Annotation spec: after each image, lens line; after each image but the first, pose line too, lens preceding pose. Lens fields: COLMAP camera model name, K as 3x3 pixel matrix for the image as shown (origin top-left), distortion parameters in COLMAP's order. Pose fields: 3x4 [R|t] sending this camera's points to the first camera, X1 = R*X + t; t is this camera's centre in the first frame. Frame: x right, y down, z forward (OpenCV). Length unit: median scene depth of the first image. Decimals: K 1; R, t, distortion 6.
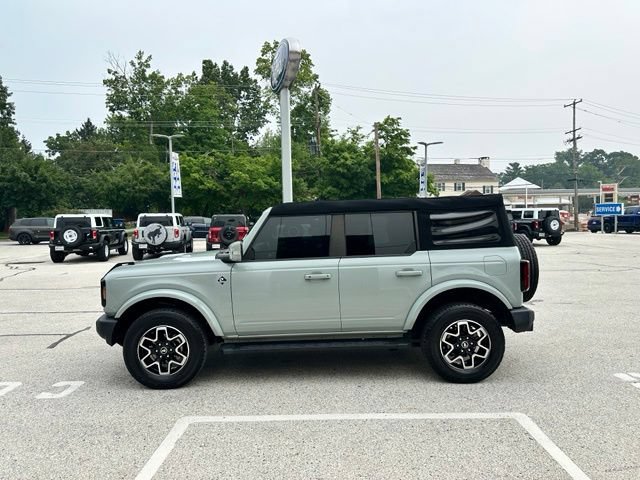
lens RADIAL K [[448.8, 0, 318.7], [0, 448.8, 238.4], [0, 0, 1]] dist [0.067726, -0.093294]
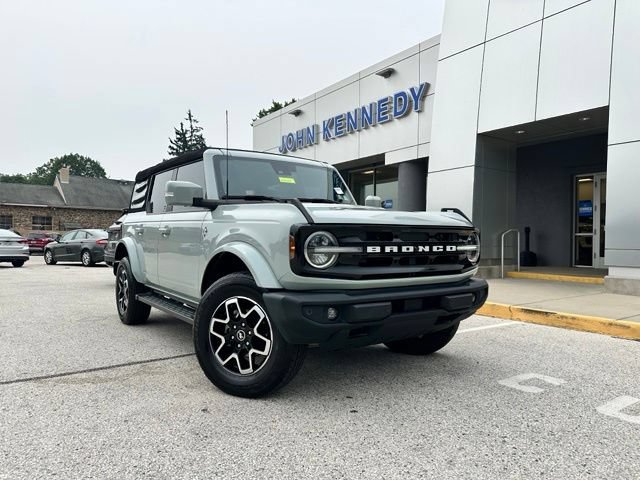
lens RADIAL K [[446.8, 0, 323.1], [0, 446.8, 247.3], [0, 0, 1]] dist [0.070688, -0.090537]
pose [[-0.565917, 0.000922, 0.824462, -0.153772], [0.039560, 0.998878, 0.026037, 0.014866], [-0.823513, 0.047350, -0.565318, 0.264049]]
